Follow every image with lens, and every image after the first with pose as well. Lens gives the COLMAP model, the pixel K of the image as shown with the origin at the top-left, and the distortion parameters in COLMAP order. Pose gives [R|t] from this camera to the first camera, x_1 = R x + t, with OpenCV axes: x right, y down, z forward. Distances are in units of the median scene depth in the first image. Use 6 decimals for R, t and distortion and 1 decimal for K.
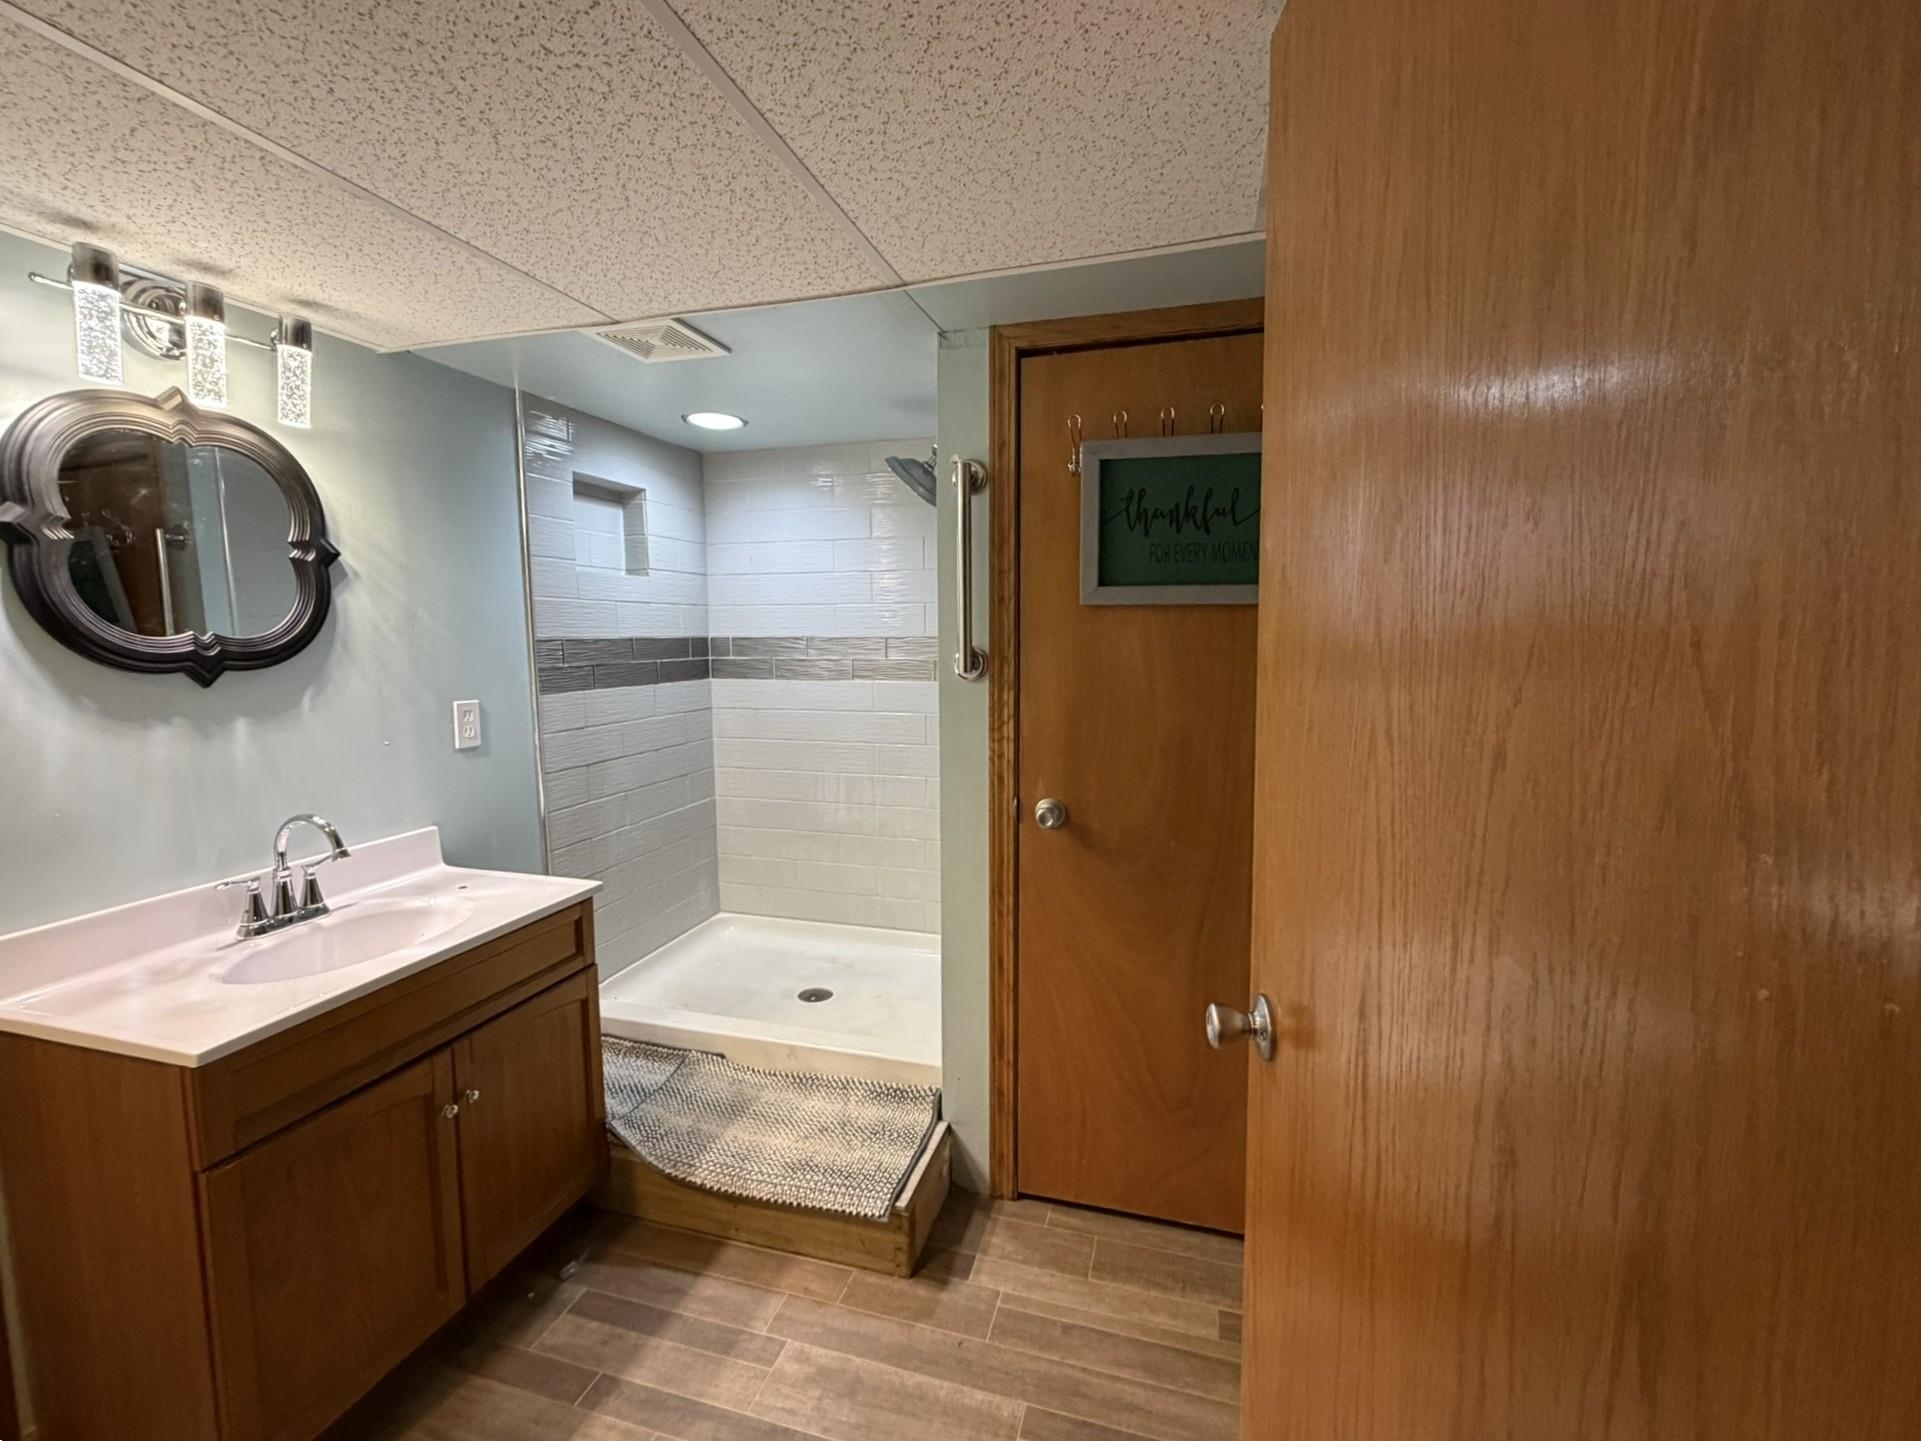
lens RADIAL K [[813.2, 0, 960.5], [0, 813.2, 720.5], [0, 0, 1]] dist [0.000325, 0.000253]
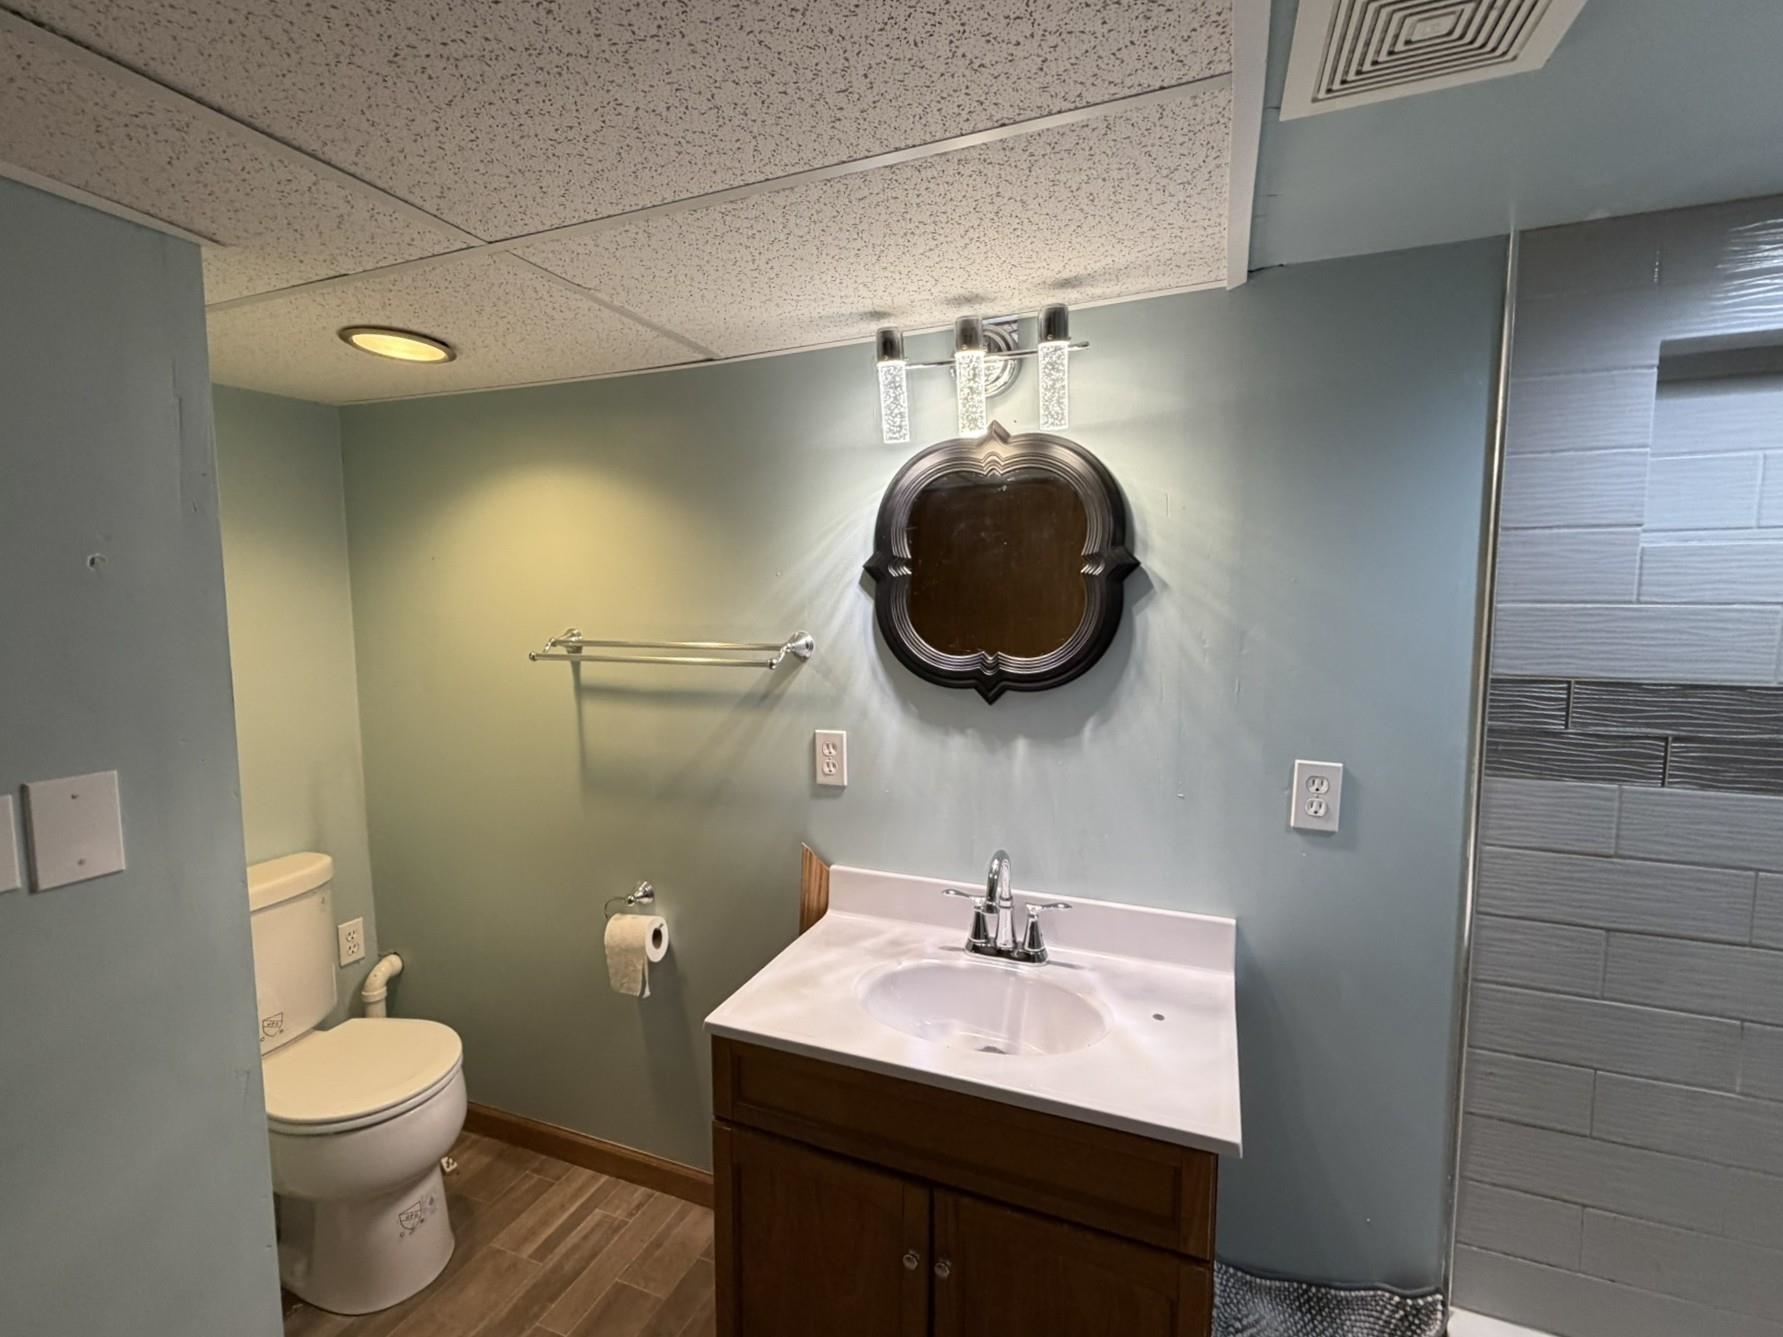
lens RADIAL K [[827.0, 0, 891.5], [0, 827.0, 668.5], [0, 0, 1]] dist [0.001690, -0.000191]
pose [[-0.107317, 0.098310, -0.989352, 0.117660], [-0.102648, 0.988686, 0.109378, -0.168073], [0.988912, 0.113293, -0.096011, 0.861587]]
